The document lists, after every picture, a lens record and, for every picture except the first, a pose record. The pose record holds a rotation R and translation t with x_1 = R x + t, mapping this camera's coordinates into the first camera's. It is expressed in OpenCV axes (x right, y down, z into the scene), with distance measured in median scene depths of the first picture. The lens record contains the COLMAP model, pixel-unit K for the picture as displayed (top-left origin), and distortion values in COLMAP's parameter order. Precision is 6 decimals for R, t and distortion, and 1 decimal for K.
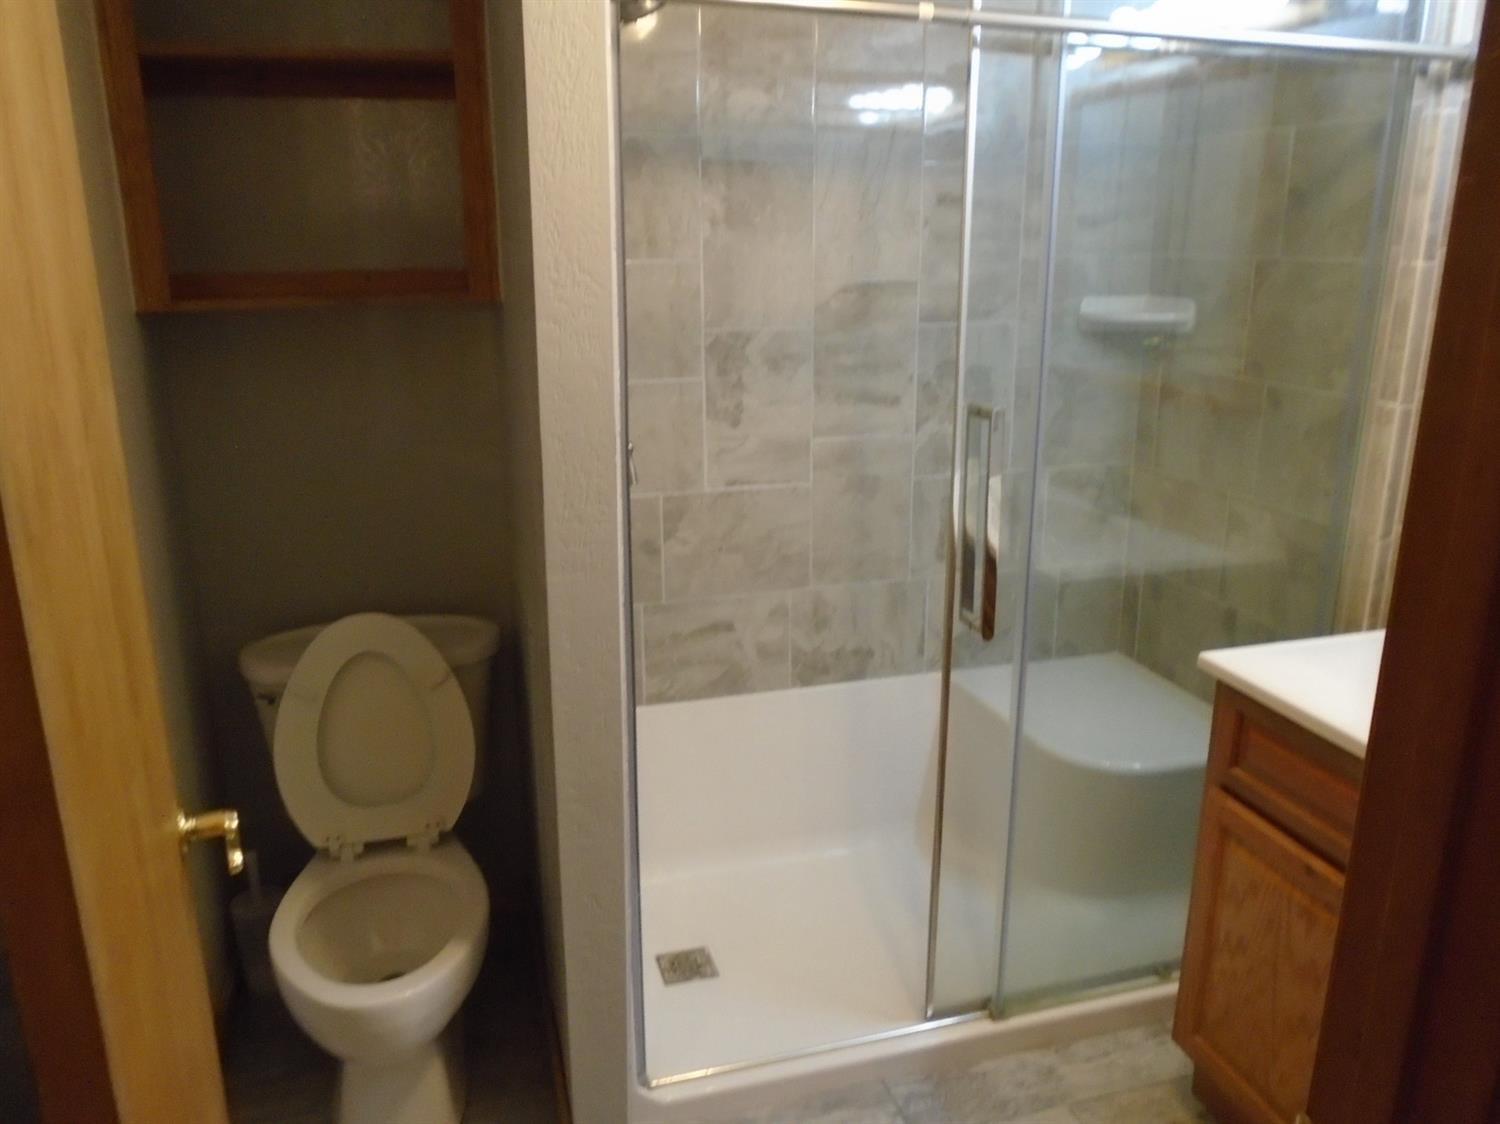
lens RADIAL K [[1158.8, 0, 750.0], [0, 1158.8, 562.0], [0, 0, 1]] dist [-0.031201, 0.000170]
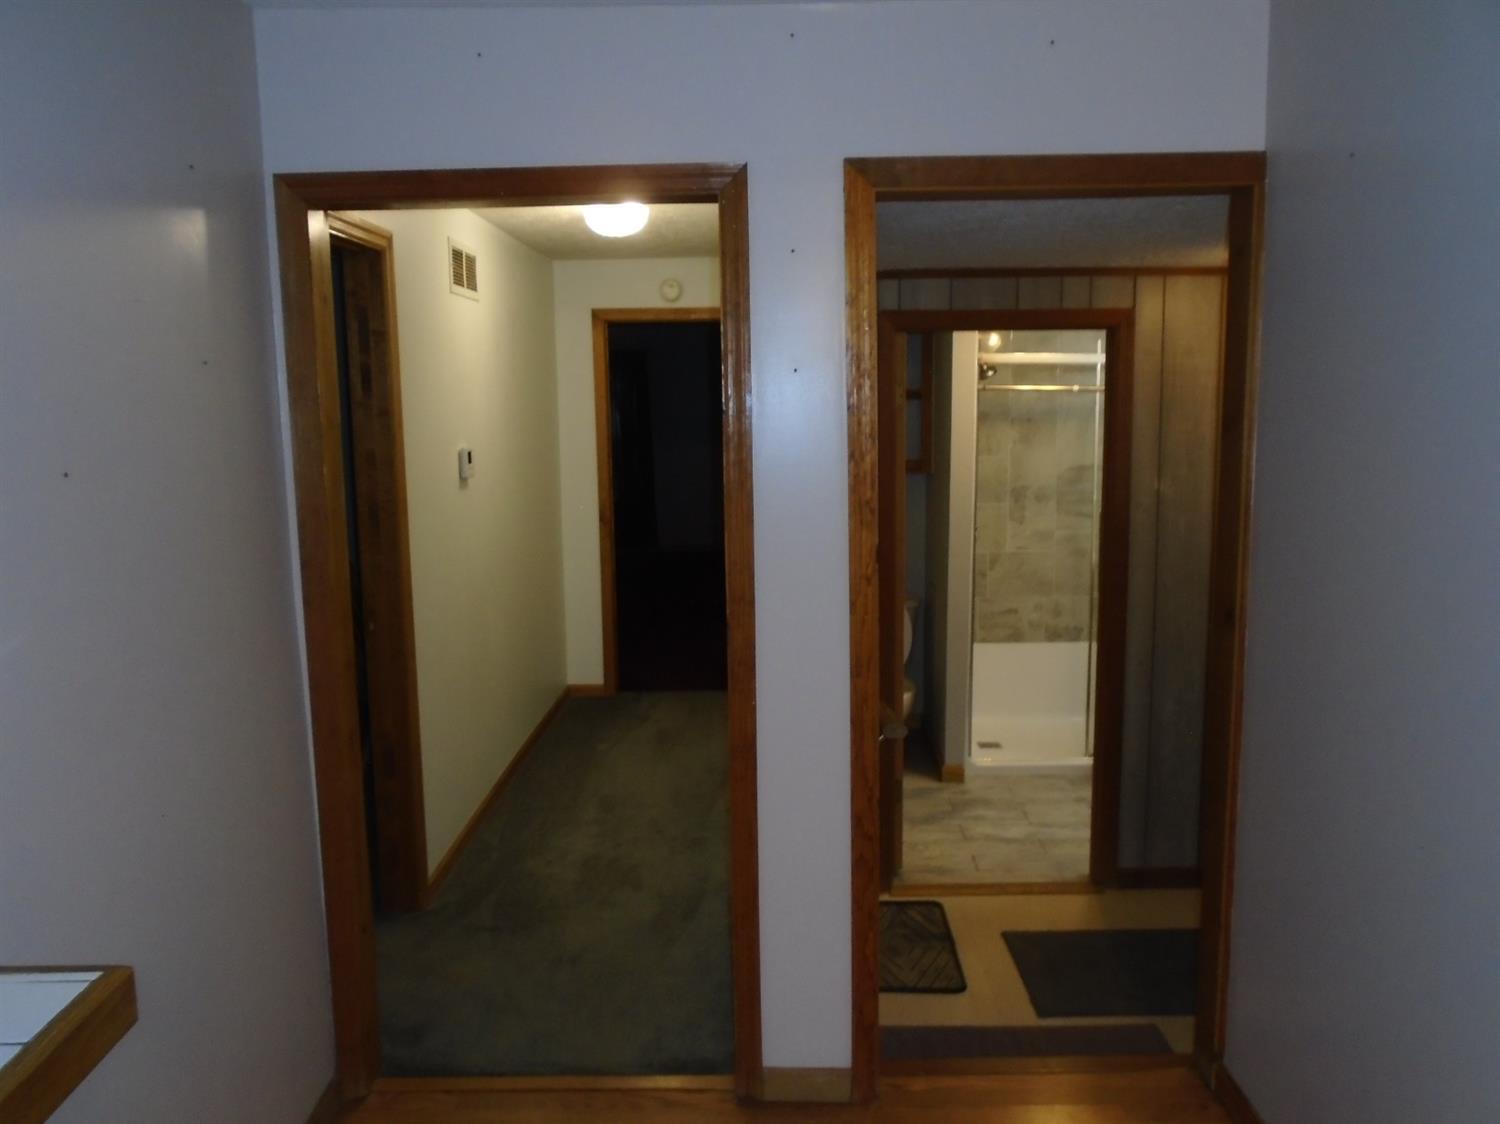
lens RADIAL K [[1158.8, 0, 750.0], [0, 1158.8, 562.0], [0, 0, 1]] dist [-0.031201, 0.000170]
pose [[0.957273, 0.034378, -0.287136, 0.138512], [-0.070722, 0.990590, -0.117176, 0.276865], [0.280406, 0.132477, 0.950696, -1.406620]]
